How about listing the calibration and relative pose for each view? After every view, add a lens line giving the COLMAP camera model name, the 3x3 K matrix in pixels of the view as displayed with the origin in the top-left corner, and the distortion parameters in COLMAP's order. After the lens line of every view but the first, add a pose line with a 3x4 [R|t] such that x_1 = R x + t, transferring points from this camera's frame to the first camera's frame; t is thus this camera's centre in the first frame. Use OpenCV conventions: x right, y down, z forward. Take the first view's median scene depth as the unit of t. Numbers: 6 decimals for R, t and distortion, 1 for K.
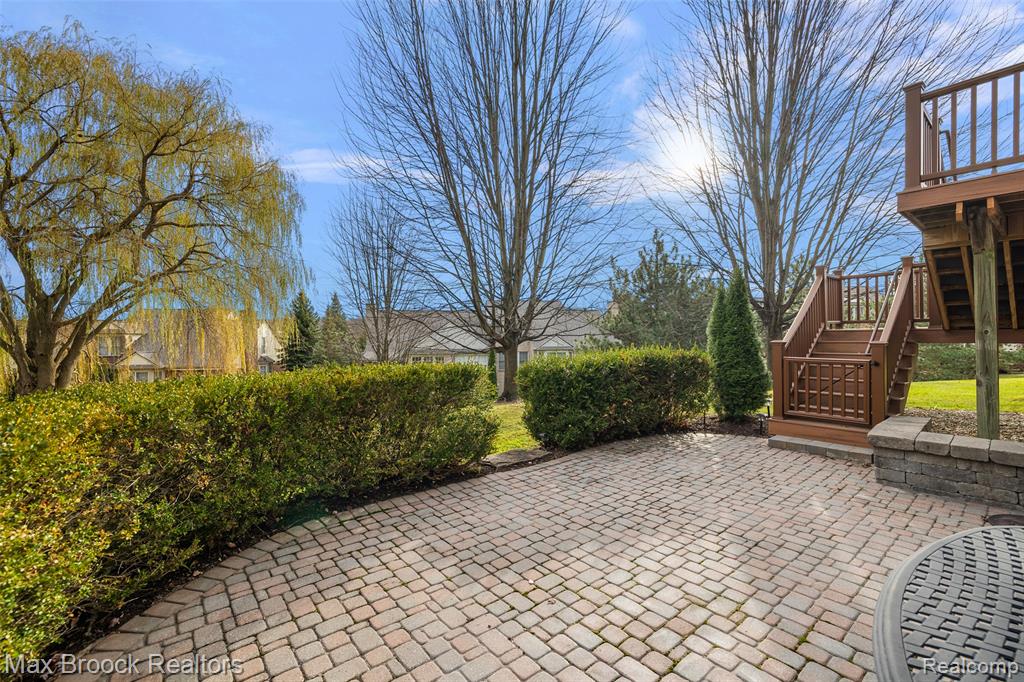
lens RADIAL K [[443.6, 0, 513.0], [0, 443.6, 338.8], [0, 0, 1]] dist [-0.001532, 0.000692]
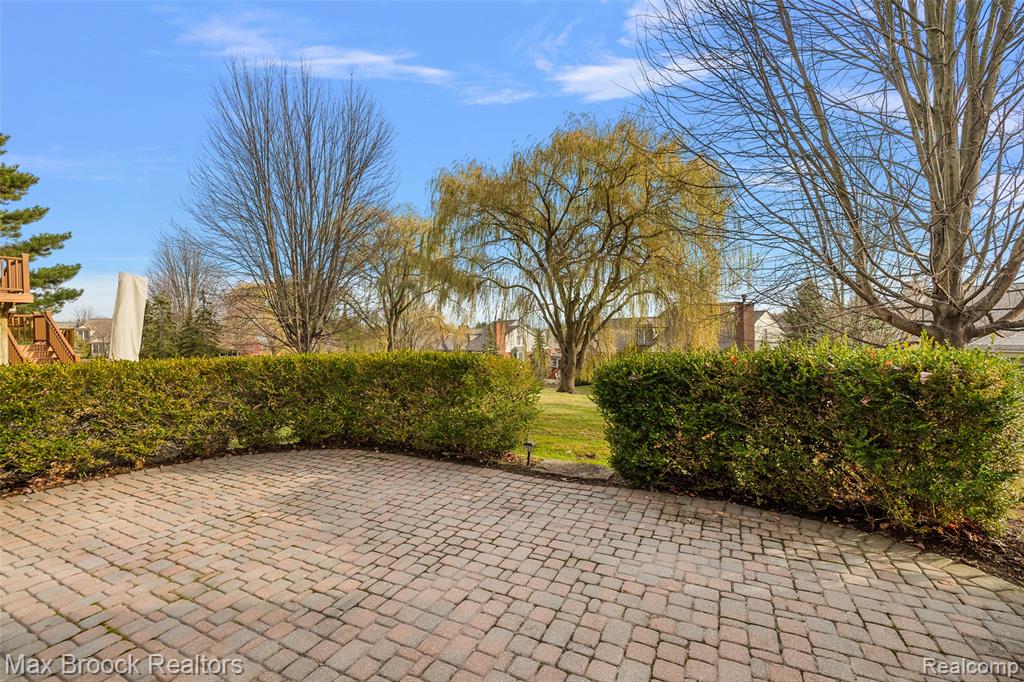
lens RADIAL K [[443.6, 0, 505.2], [0, 443.6, 335.7], [0, 0, 1]] dist [-0.001532, 0.000692]
pose [[0.387991, 0.004828, -0.921650, 1.040757], [0.006694, 0.999945, 0.008057, 0.001336], [0.921639, -0.009296, 0.387938, 0.775271]]
